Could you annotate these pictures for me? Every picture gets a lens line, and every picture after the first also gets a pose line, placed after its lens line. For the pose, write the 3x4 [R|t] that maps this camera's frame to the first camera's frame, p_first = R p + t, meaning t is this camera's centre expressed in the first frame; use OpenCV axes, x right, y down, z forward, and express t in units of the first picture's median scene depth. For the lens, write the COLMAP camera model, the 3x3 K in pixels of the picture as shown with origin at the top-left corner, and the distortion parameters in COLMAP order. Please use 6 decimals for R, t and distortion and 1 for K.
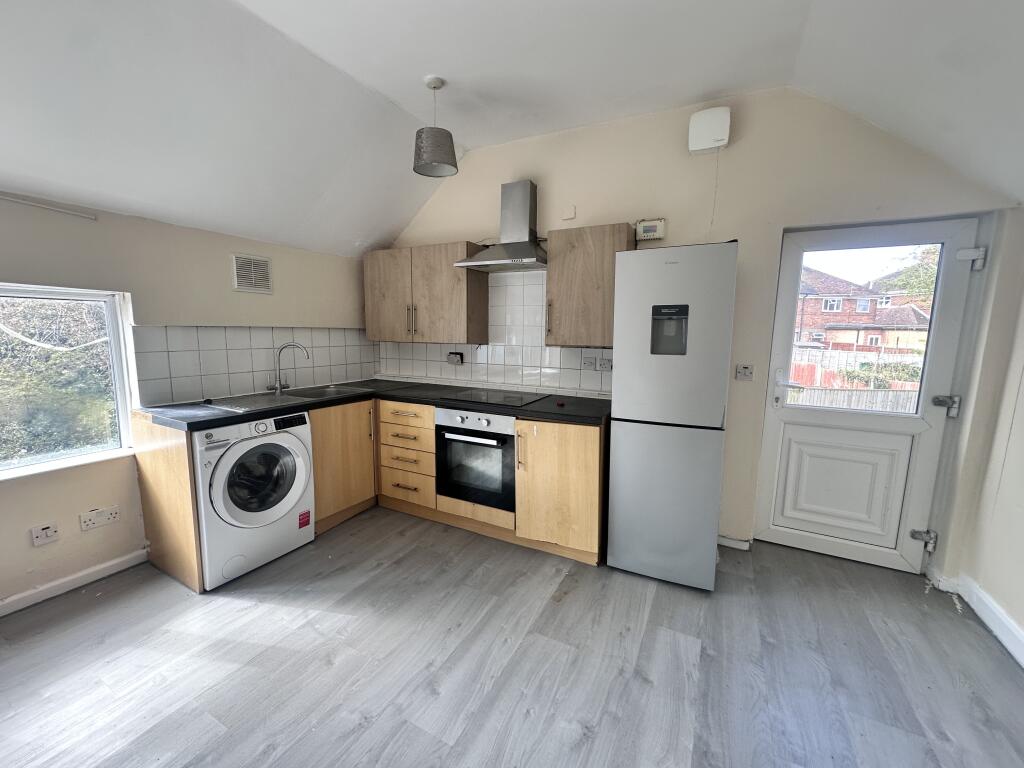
lens RADIAL K [[405.6, 0, 508.1], [0, 405.6, 382.7], [0, 0, 1]] dist [-0.002098, 0.000501]
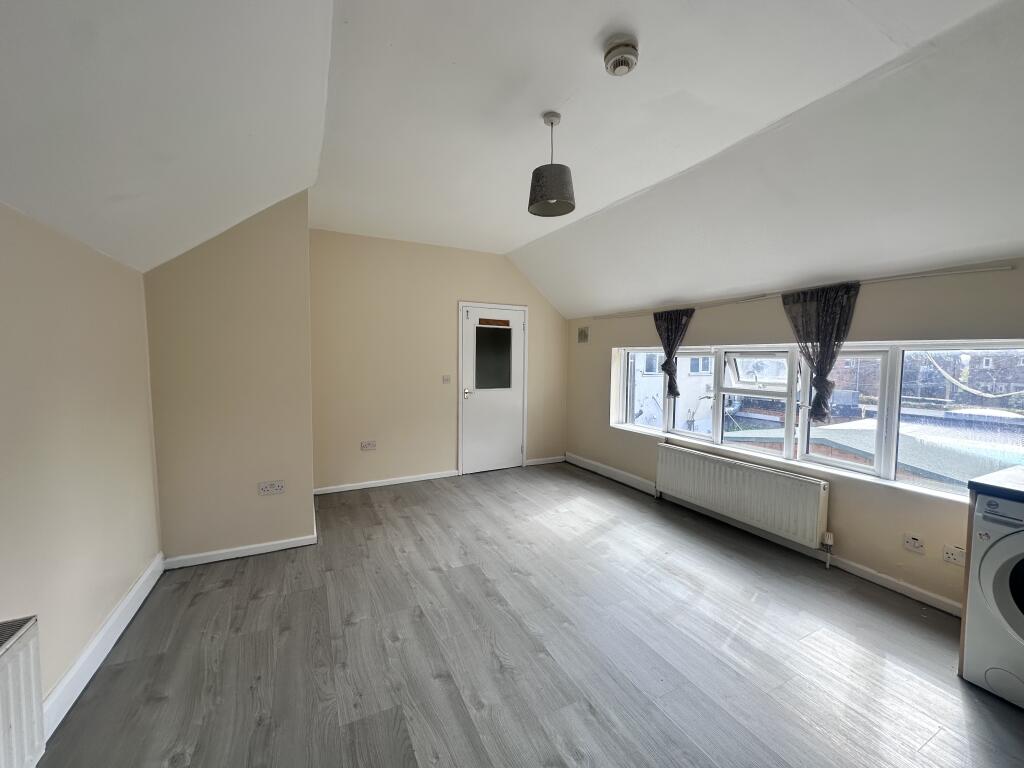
lens RADIAL K [[405.6, 0, 507.0], [0, 405.6, 384.3], [0, 0, 1]] dist [-0.002098, 0.000501]
pose [[-0.585252, 0.033320, -0.810167, 0.469843], [-0.118371, 0.984941, 0.126017, -0.090432], [0.802165, 0.169652, -0.572494, 0.562715]]
